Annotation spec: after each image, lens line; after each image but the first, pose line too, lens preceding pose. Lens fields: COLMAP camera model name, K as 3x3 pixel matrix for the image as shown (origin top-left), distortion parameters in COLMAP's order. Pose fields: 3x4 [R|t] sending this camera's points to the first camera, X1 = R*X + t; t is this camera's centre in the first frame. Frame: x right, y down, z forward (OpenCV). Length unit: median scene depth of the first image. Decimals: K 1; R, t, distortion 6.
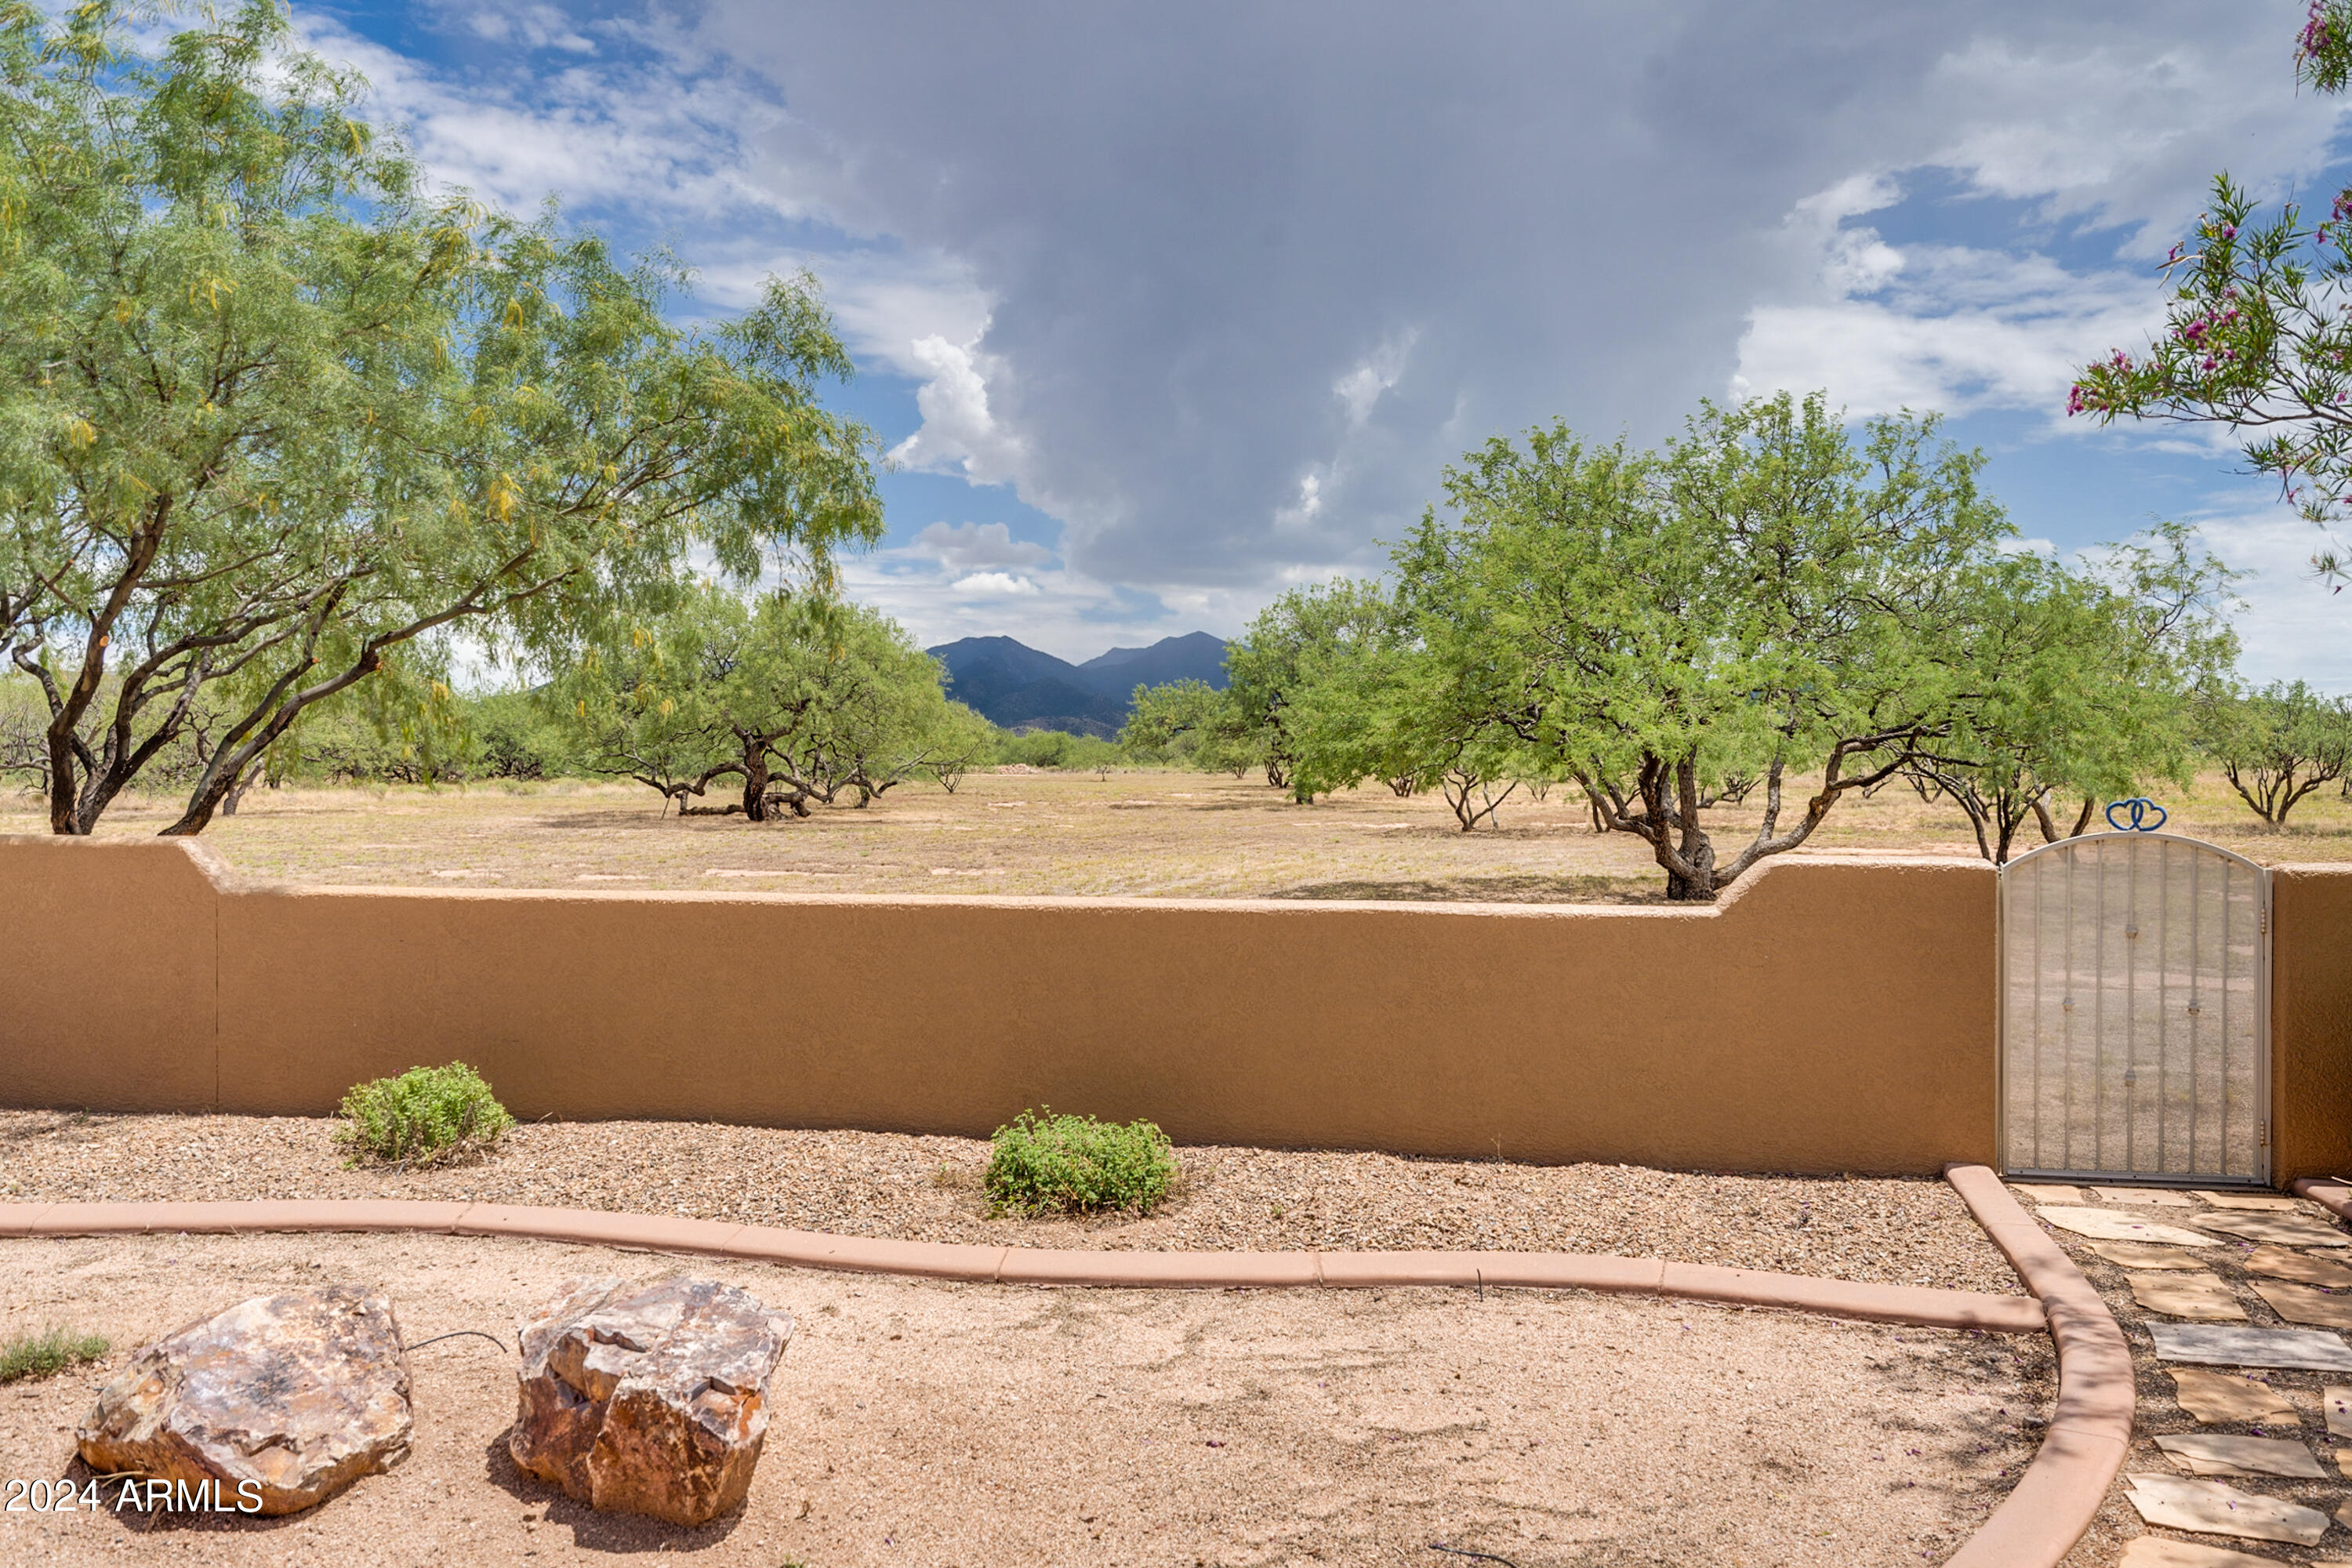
lens RADIAL K [[1857.7, 0, 1176.0], [0, 1857.7, 784.0], [0, 0, 1]] dist [0.000529, -0.004816]
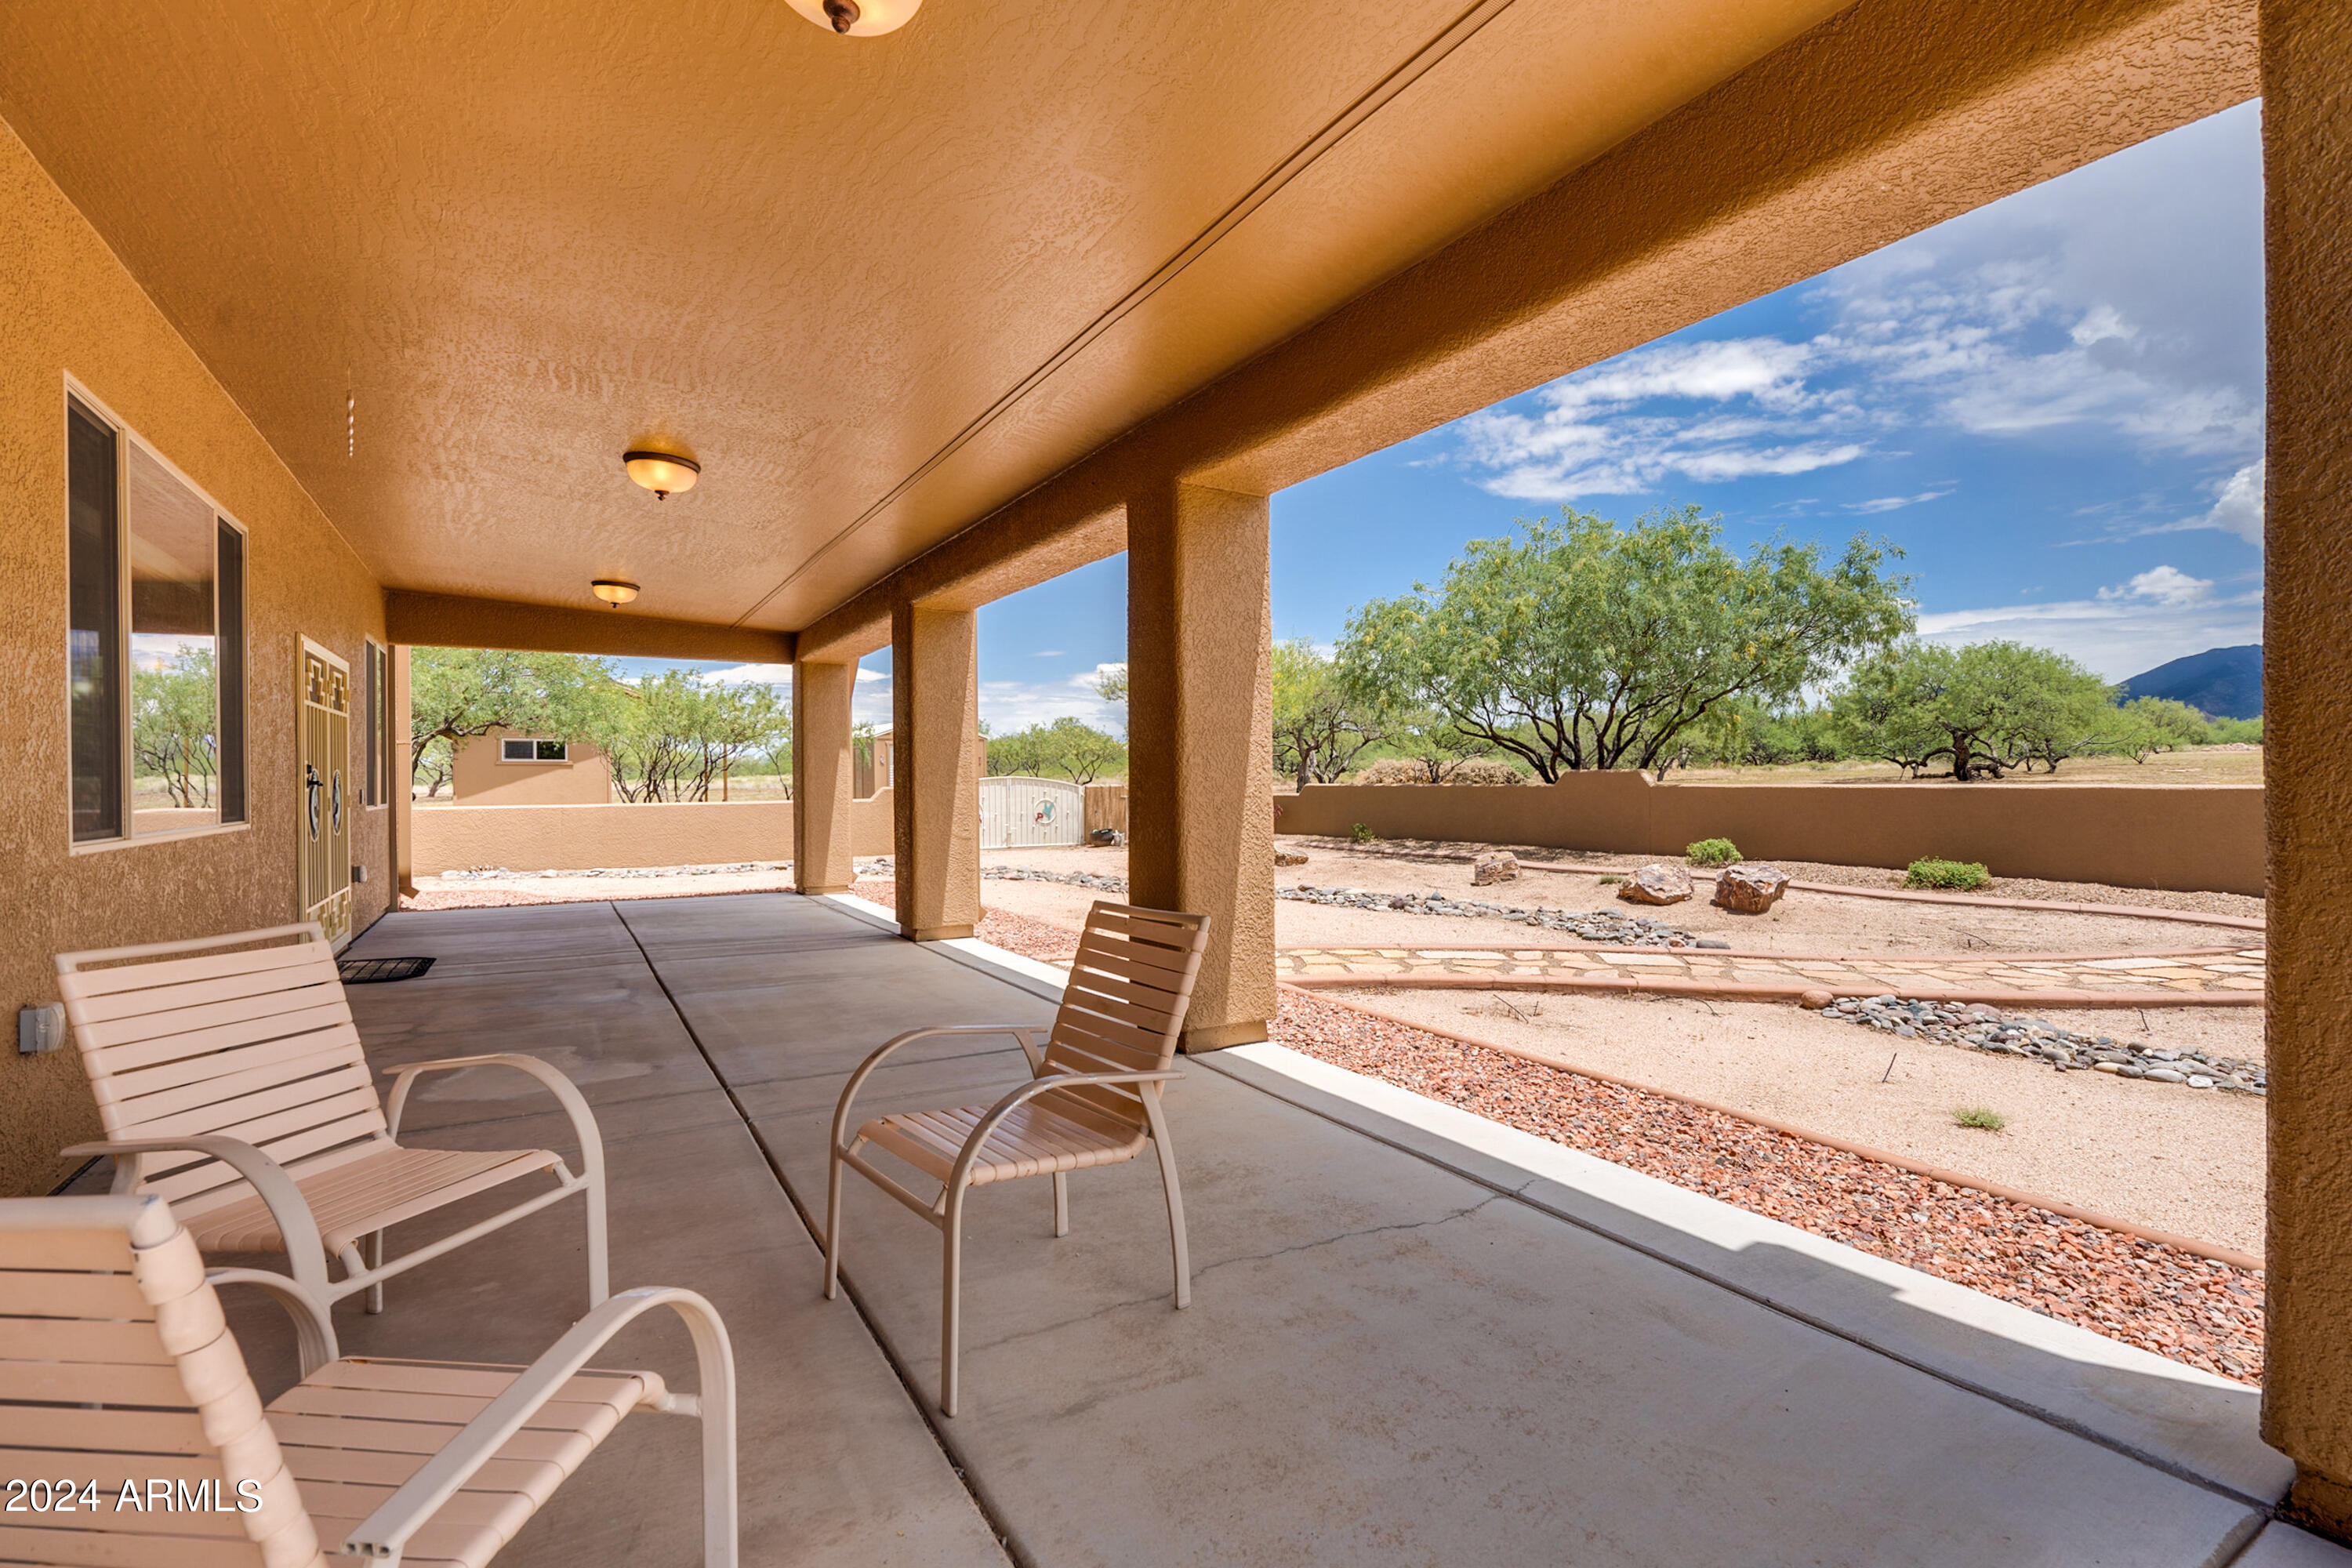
lens RADIAL K [[1099.5, 0, 1176.0], [0, 1099.5, 784.0], [0, 0, 1]] dist [-0.000715, -0.000332]
pose [[0.630125, -0.008300, -0.776450, 0.334155], [0.016424, 0.999862, 0.002640, 0.027314], [0.776320, -0.014416, 0.630174, -0.627313]]
